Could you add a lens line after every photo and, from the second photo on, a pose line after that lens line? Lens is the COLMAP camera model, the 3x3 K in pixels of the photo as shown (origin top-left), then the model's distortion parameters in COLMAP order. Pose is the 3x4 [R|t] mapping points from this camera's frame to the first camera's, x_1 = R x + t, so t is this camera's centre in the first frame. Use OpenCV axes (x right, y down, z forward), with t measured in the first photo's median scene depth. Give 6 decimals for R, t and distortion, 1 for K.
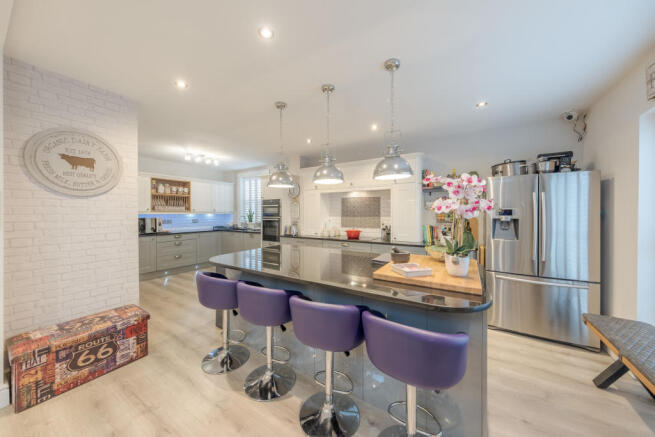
lens RADIAL K [[229.3, 0, 329.3], [0, 229.3, 215.0], [0, 0, 1]] dist [0.000006, 0.000002]
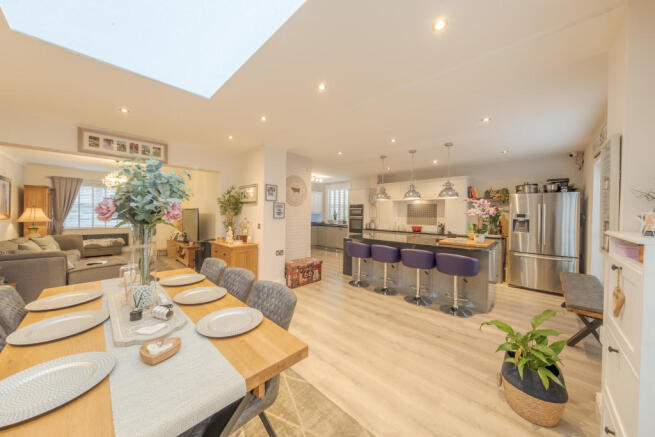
lens RADIAL K [[223.0, 0, 326.5], [0, 223.0, 215.5], [0, 0, 1]] dist [-0.000245, -0.000065]
pose [[0.978144, 0.015482, -0.207354, -0.237355], [-0.015509, 0.999879, 0.001494, 0.005033], [0.207352, 0.001754, 0.978265, -0.751060]]
